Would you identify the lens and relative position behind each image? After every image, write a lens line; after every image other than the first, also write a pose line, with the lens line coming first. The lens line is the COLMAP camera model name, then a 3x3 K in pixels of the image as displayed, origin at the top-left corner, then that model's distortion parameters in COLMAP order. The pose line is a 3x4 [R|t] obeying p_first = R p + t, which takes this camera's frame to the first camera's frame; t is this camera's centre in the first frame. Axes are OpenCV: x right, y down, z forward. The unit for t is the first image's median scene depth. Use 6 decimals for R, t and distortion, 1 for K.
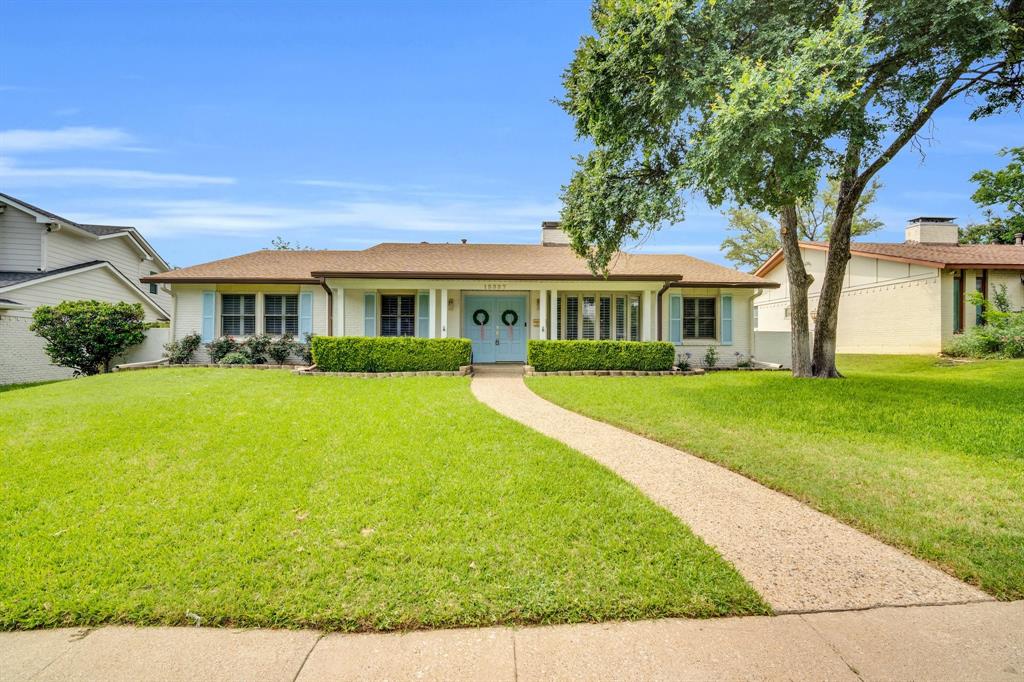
lens RADIAL K [[450.8, 0, 508.7], [0, 450.8, 340.0], [0, 0, 1]] dist [-0.002315, 0.000101]
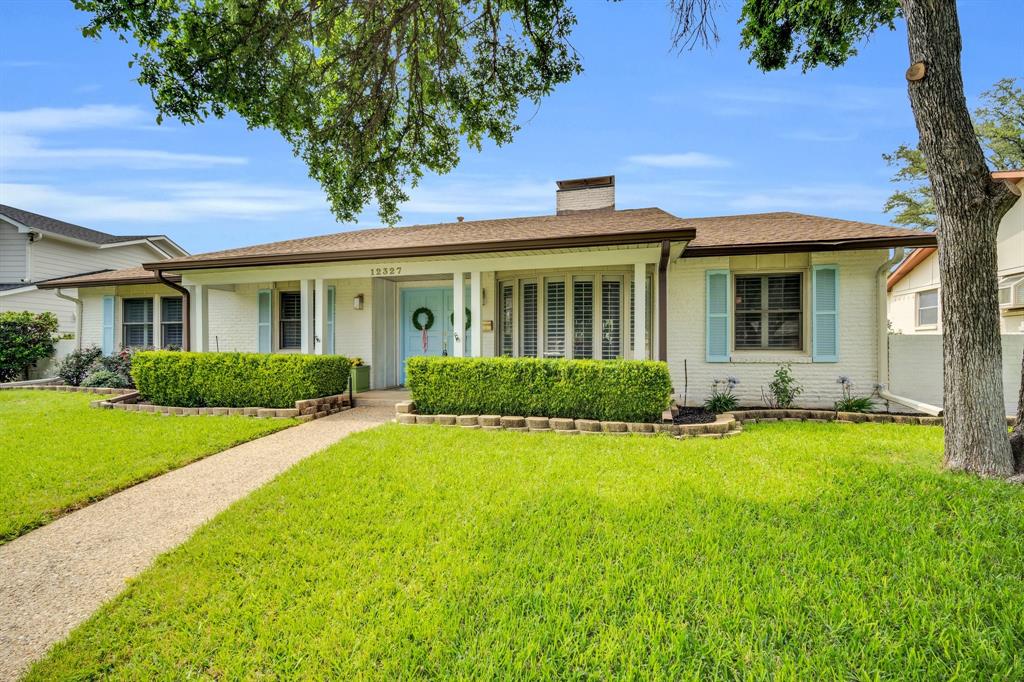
lens RADIAL K [[450.8, 0, 515.4], [0, 450.8, 342.8], [0, 0, 1]] dist [-0.002315, 0.000101]
pose [[0.957270, -0.007334, -0.289104, 0.303441], [0.009606, 0.999933, 0.006441, -0.018674], [0.289038, -0.008943, 0.957276, 0.415508]]
